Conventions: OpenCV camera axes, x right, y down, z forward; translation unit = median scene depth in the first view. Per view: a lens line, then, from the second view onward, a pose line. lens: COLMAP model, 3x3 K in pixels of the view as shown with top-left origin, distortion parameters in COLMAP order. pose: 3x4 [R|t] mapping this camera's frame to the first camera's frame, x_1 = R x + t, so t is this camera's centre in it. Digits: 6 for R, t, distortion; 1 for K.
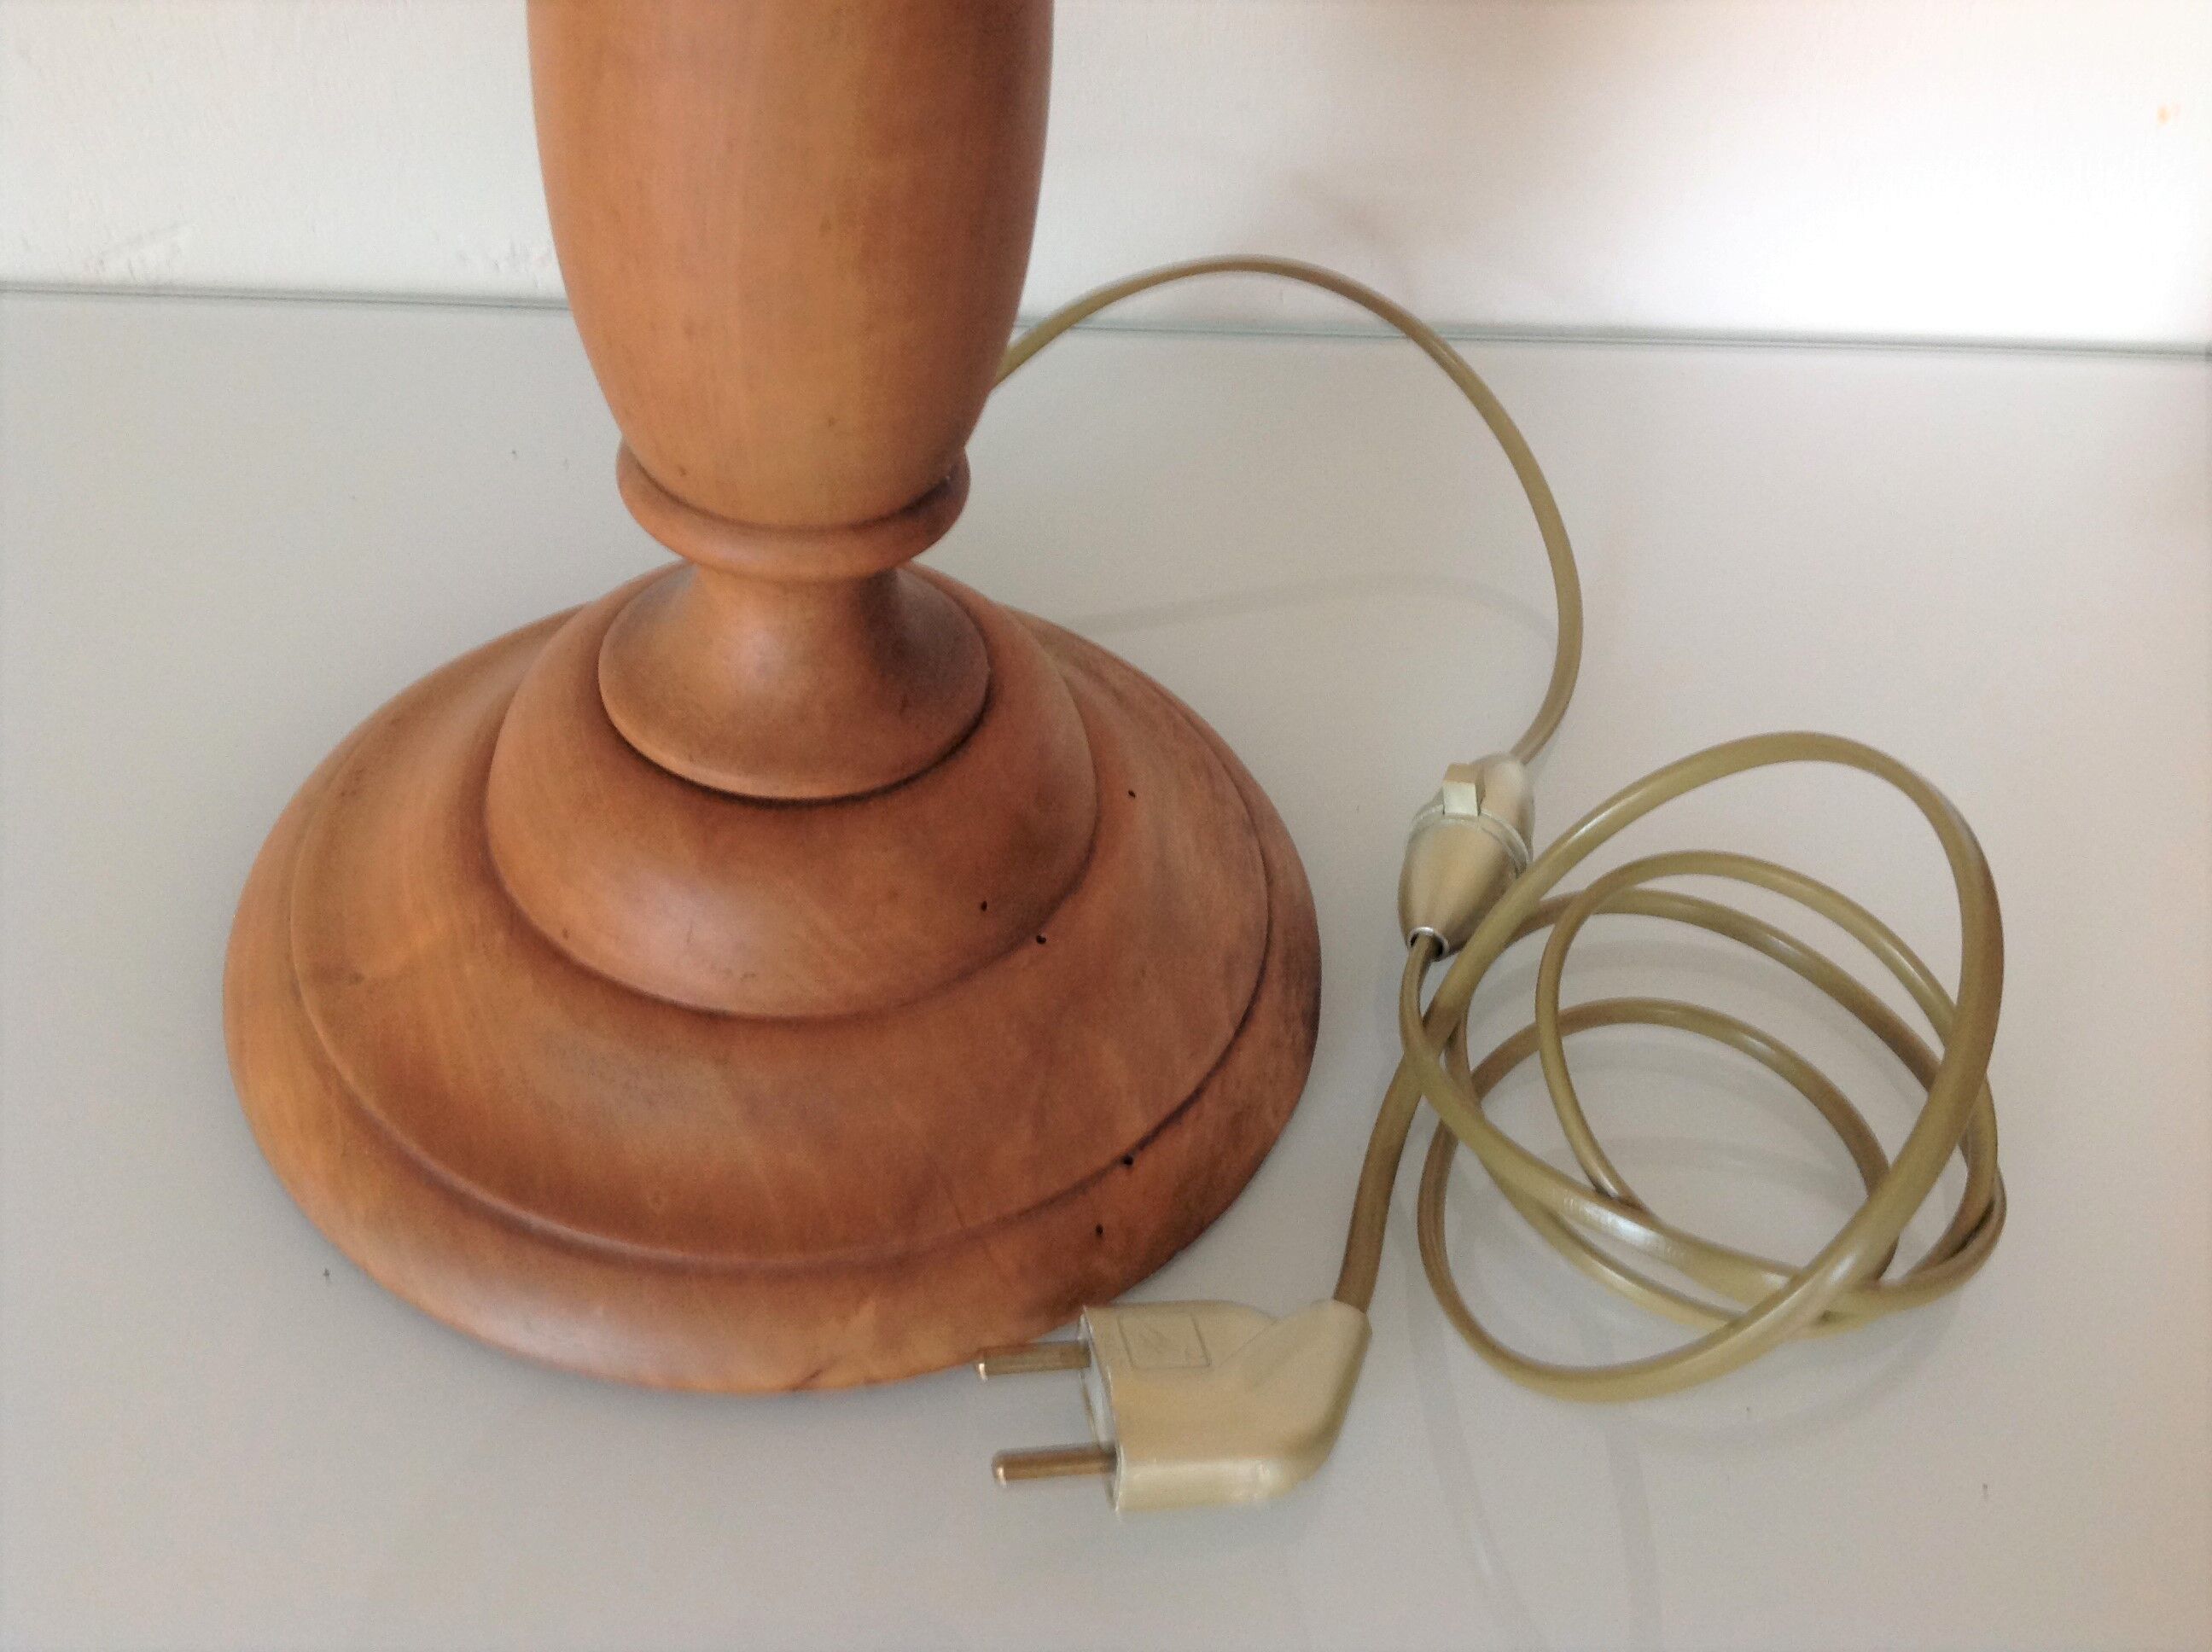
lens RADIAL K [[2075.7, 0, 1119.2], [0, 2075.7, 787.0], [0, 0, 1]] dist [0.056671, 0.000000]
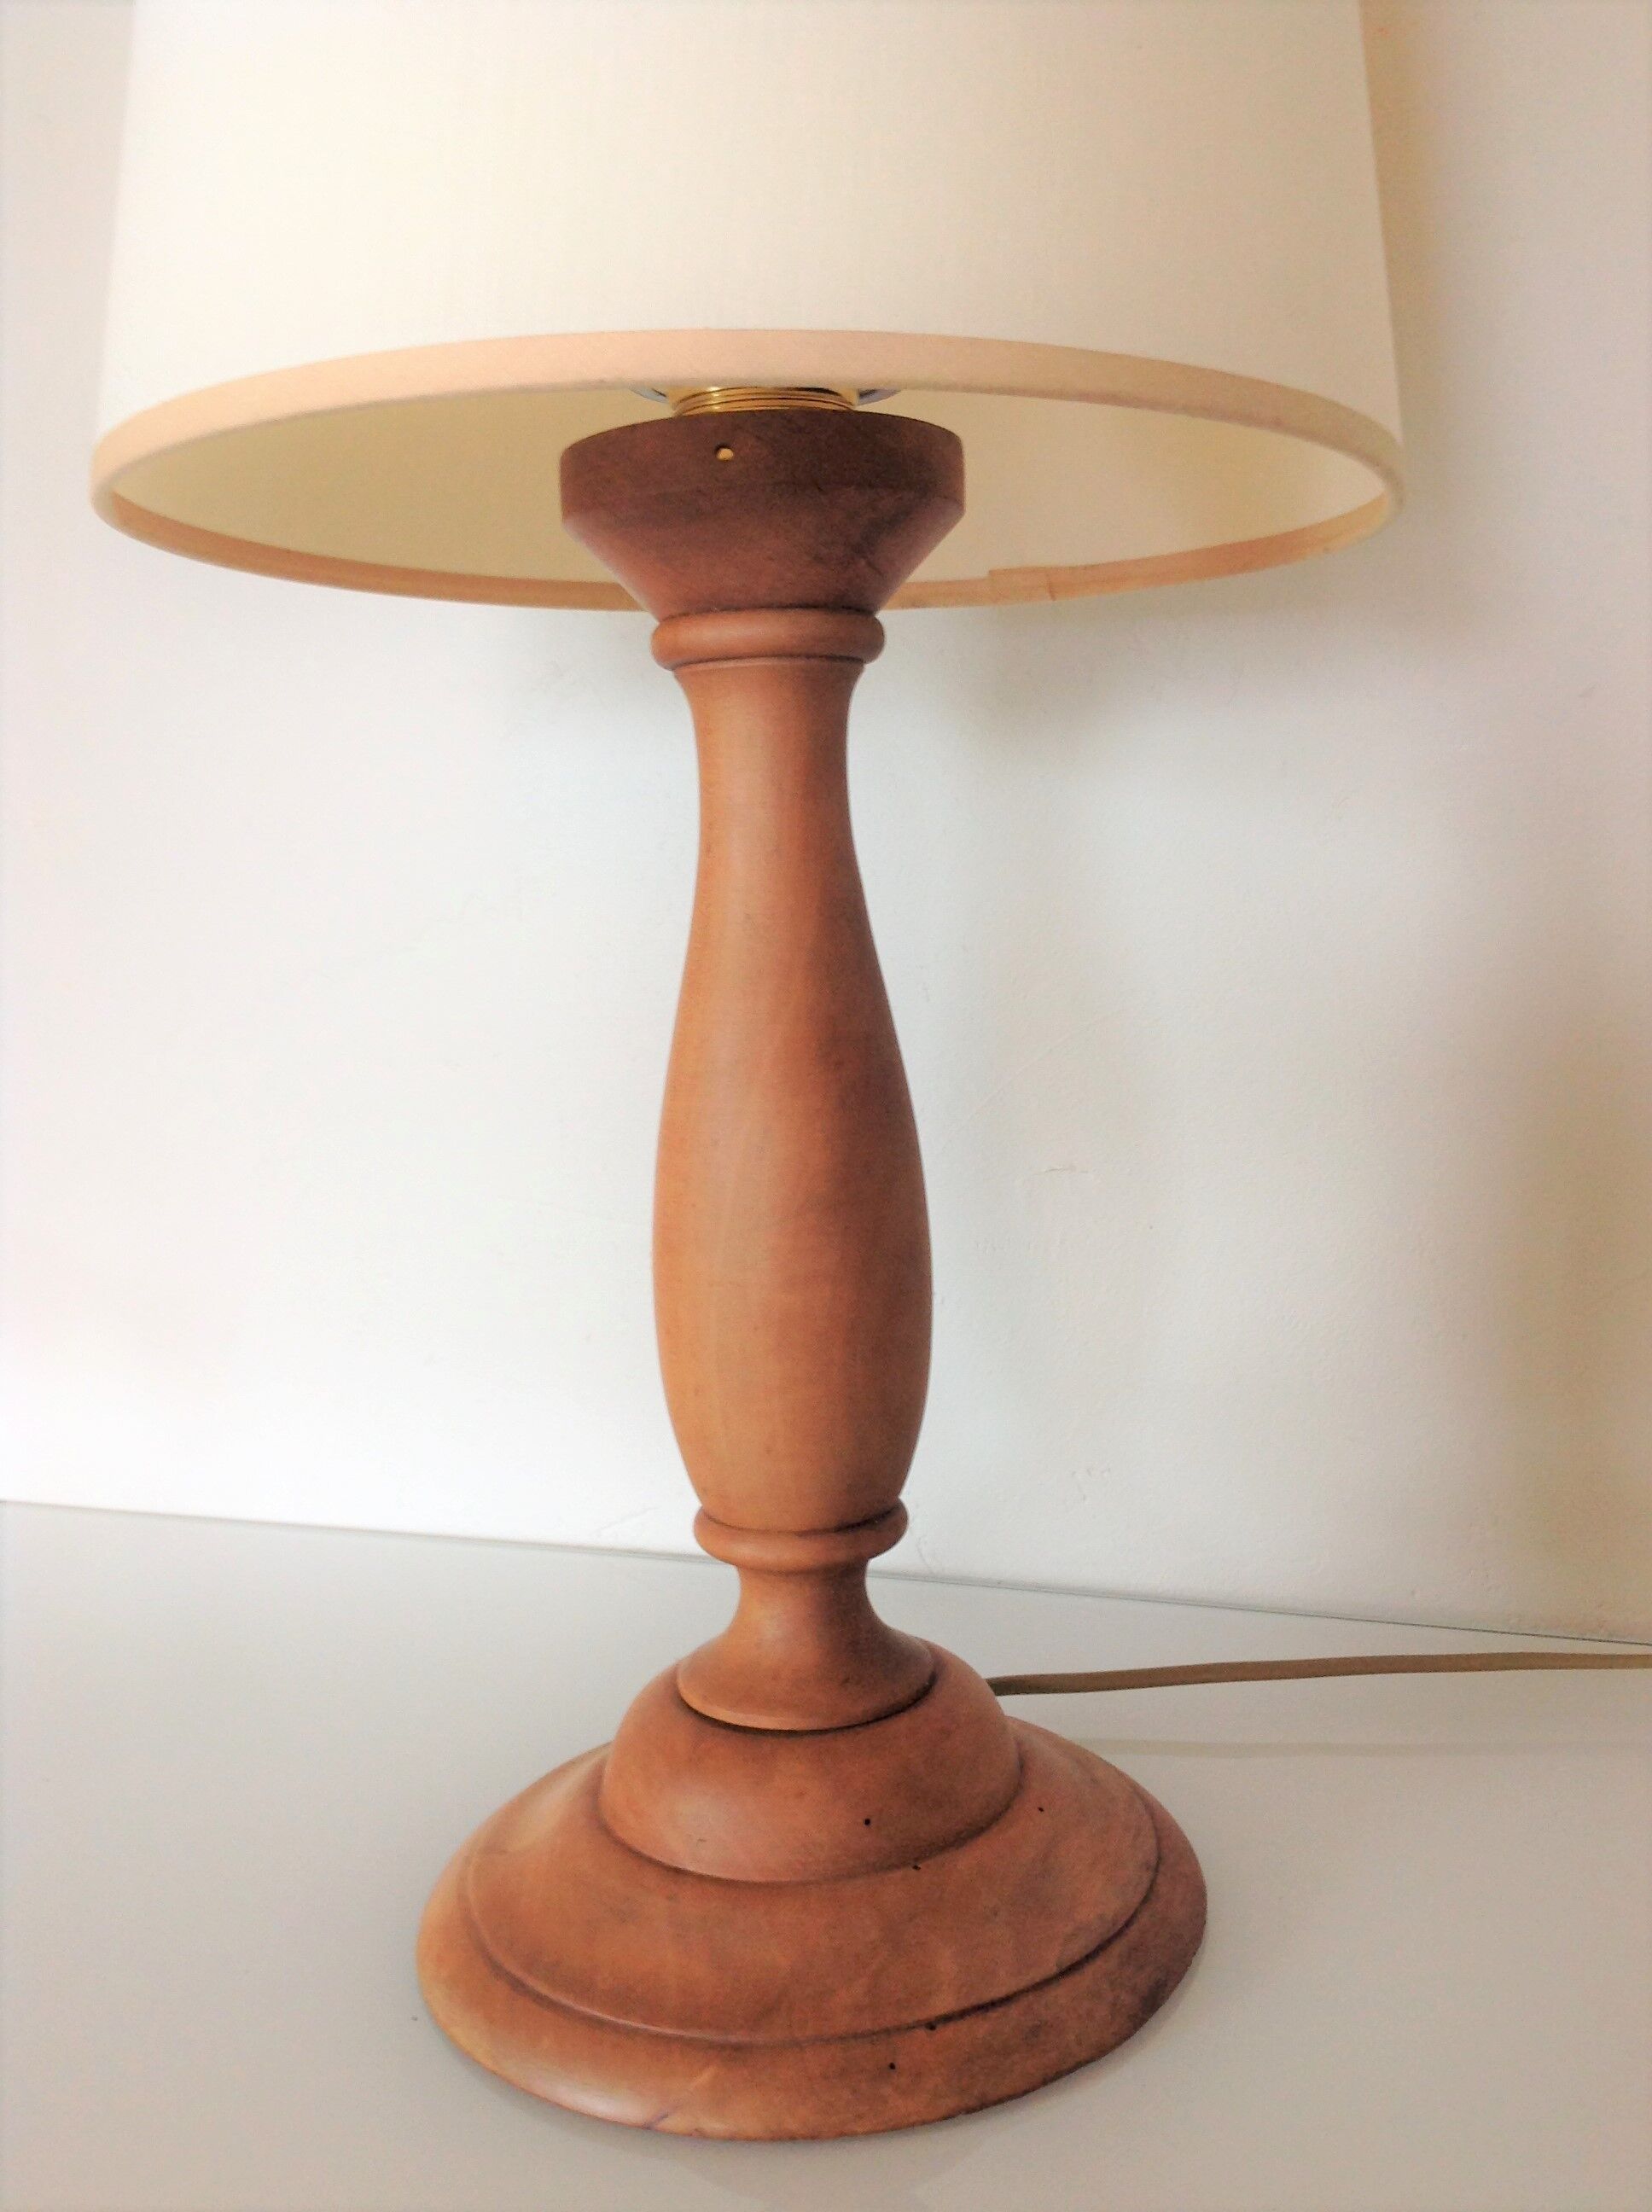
lens RADIAL K [[2075.7, 0, 820.4], [0, 2075.7, 1124.6], [0, 0, 1]] dist [0.056671, 0.000000]
pose [[0.890460, -0.071880, -0.449349, 0.594327], [-0.191673, 0.836338, -0.513615, 0.406720], [0.412727, 0.543482, 0.730948, -0.325611]]
